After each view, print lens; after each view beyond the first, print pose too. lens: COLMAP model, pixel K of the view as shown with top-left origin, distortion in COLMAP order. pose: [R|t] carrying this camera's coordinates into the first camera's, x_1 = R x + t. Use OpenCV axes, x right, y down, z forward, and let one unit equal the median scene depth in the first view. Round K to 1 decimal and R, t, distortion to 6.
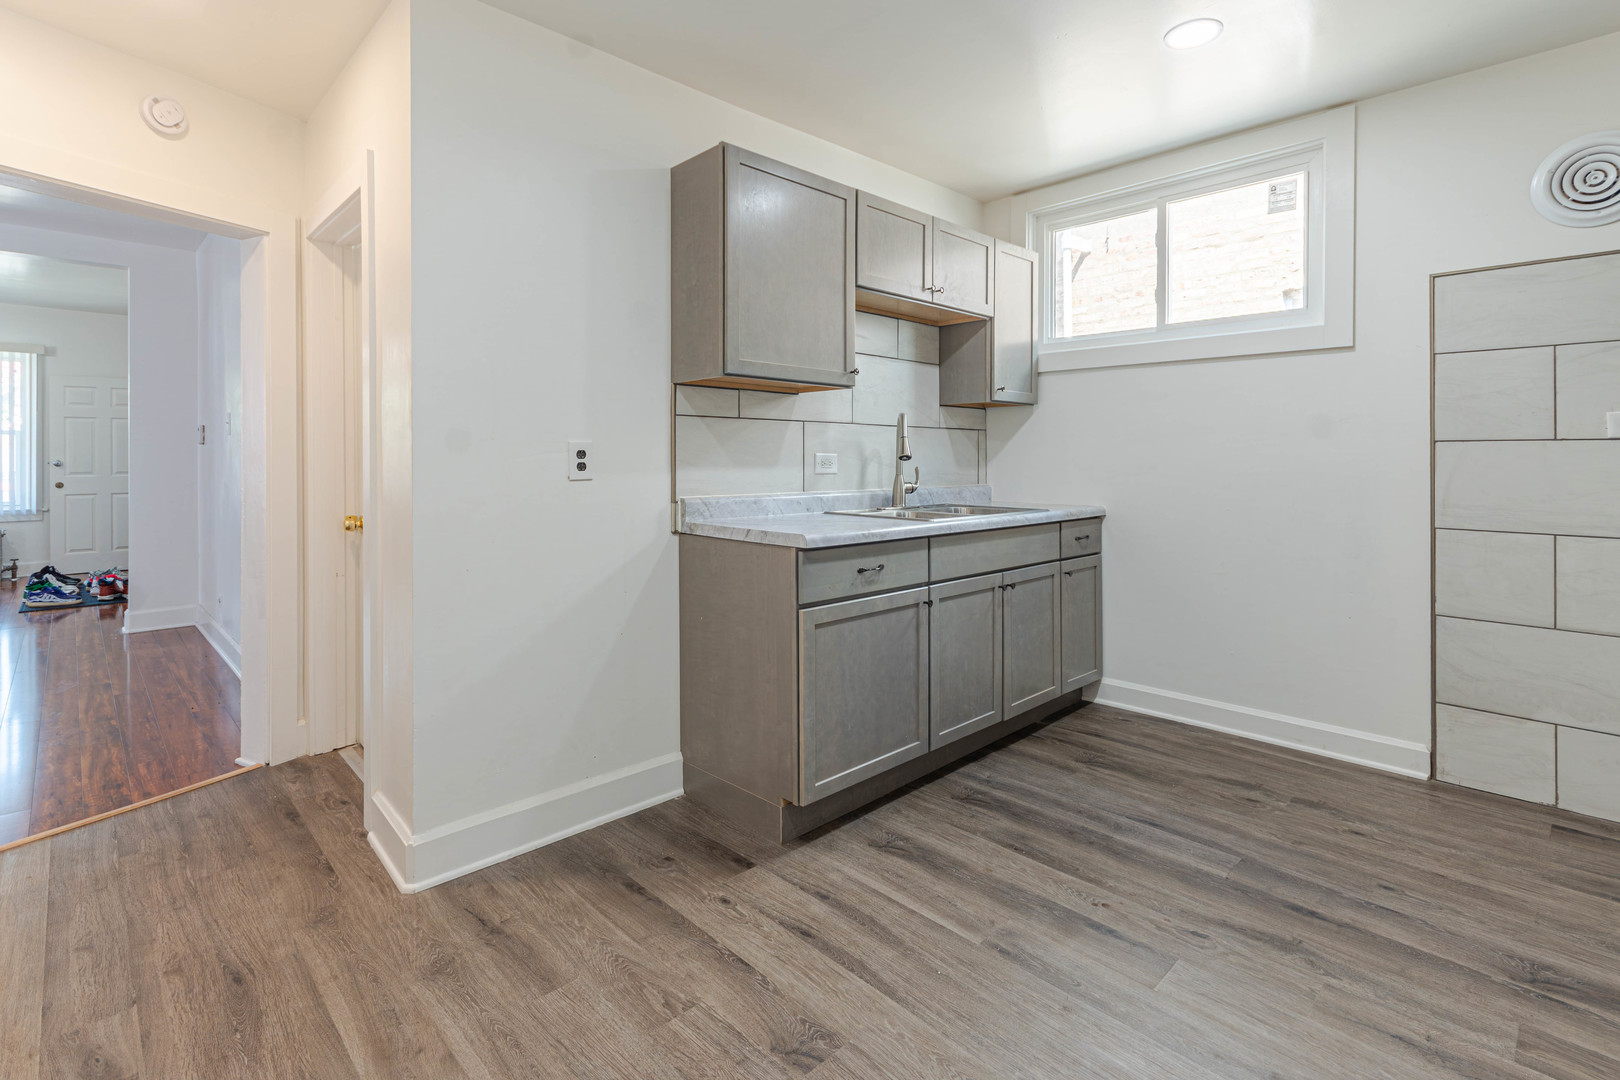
lens RADIAL K [[753.9, 0, 843.7], [0, 753.9, 457.3], [0, 0, 1]] dist [-0.000594, 0.000031]
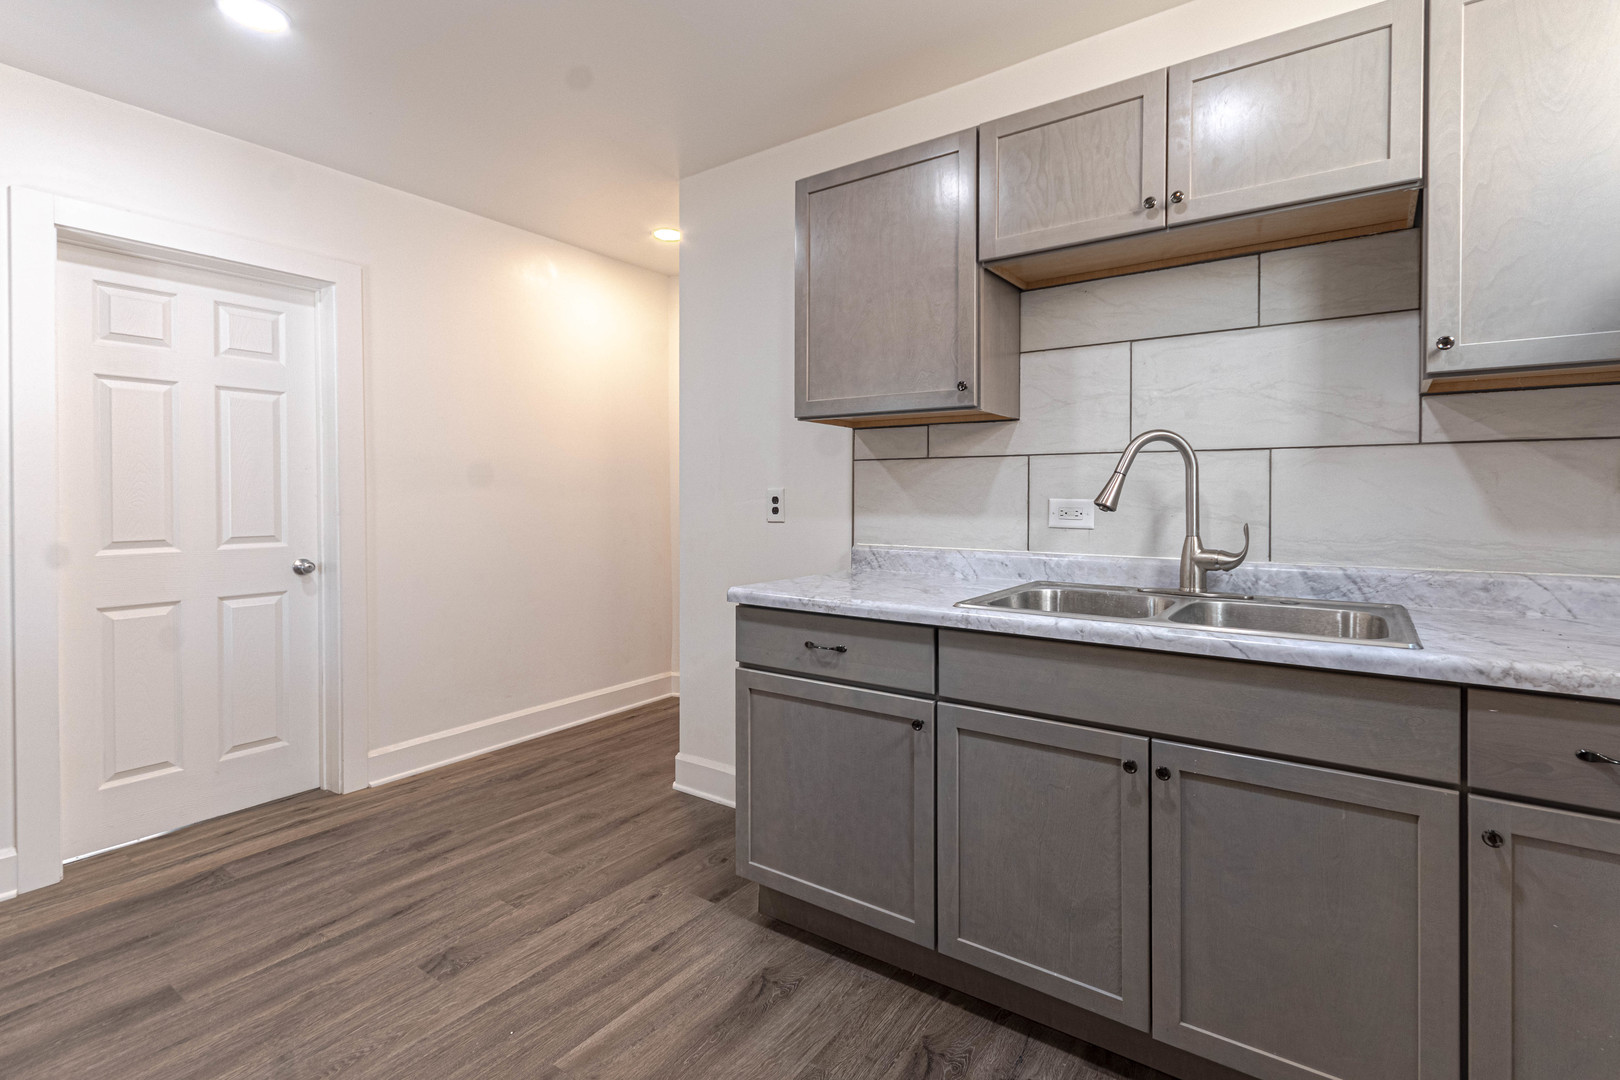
lens RADIAL K [[767.2, 0, 860.0], [0, 767.2, 510.0], [0, 0, 1]] dist [0.003706, -0.001037]
pose [[0.184230, 0.017841, -0.982721, 0.892094], [0.000540, 0.999833, 0.018252, -0.010975], [0.982883, -0.003893, 0.184190, 0.955517]]
